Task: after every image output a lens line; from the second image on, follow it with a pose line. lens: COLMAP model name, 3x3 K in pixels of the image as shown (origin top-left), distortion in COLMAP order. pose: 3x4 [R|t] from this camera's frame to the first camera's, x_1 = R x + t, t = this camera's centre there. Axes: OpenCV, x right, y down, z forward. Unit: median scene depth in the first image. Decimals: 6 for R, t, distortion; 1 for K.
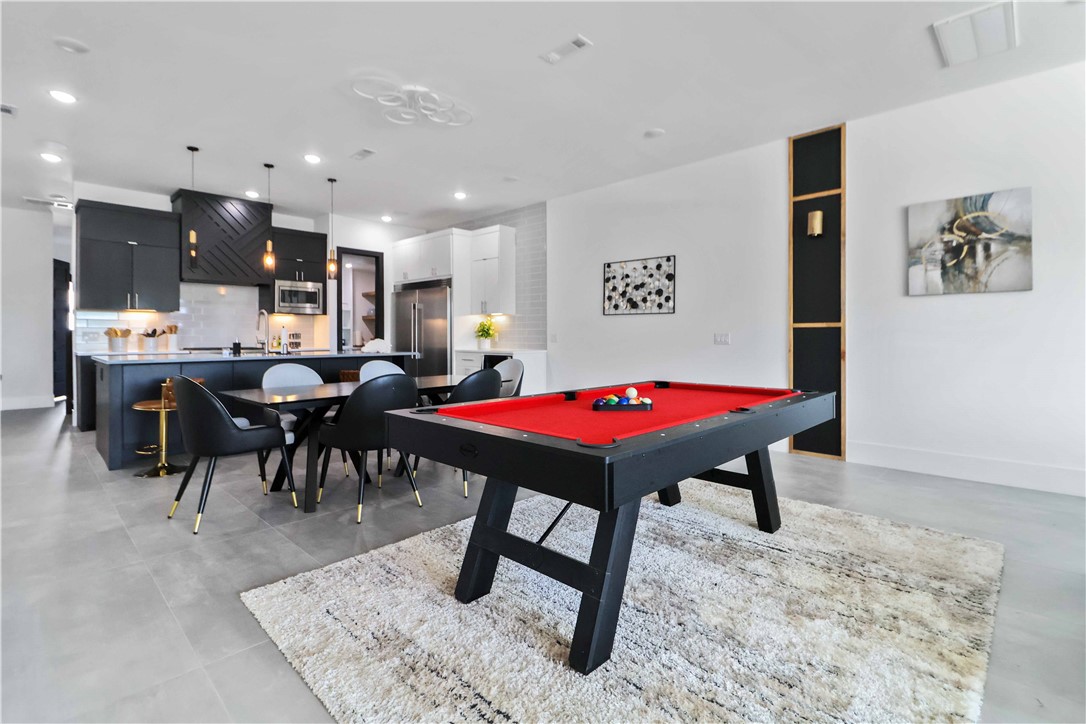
lens RADIAL K [[494.1, 0, 567.1], [0, 494.1, 338.3], [0, 0, 1]] dist [0.004503, -0.007211]
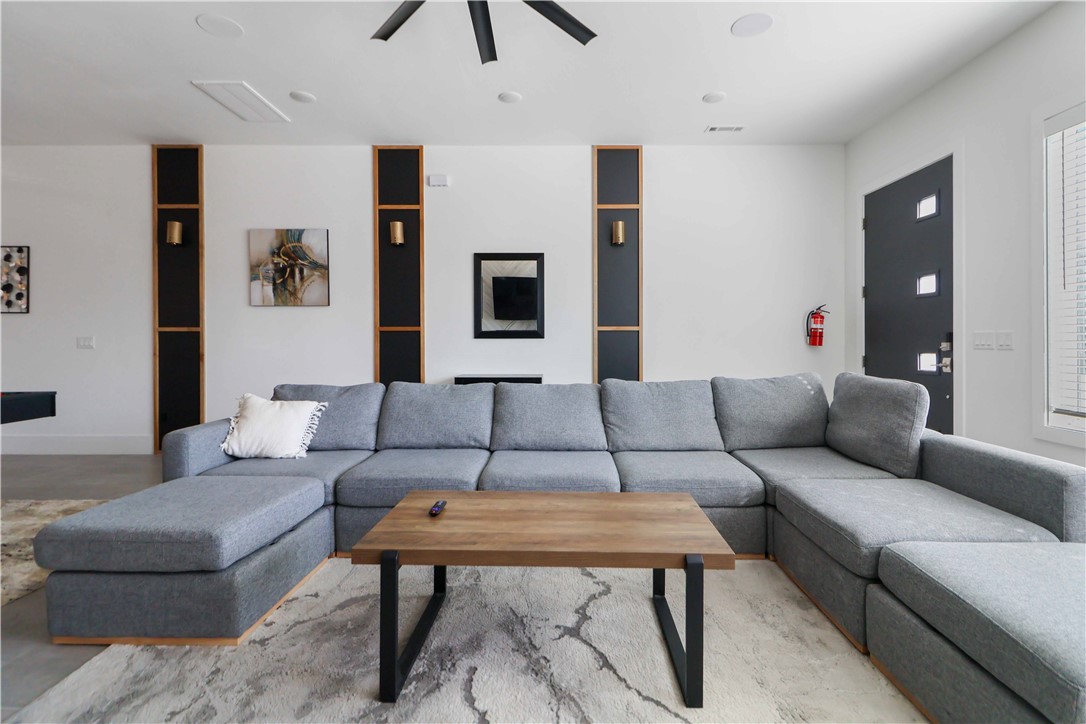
lens RADIAL K [[494.1, 0, 565.0], [0, 494.1, 342.7], [0, 0, 1]] dist [0.004503, -0.007211]
pose [[0.729369, -0.004557, 0.684105, 0.446499], [0.001396, 0.999986, 0.005172, -0.002735], [-0.684119, -0.002817, 0.729365, -0.393562]]
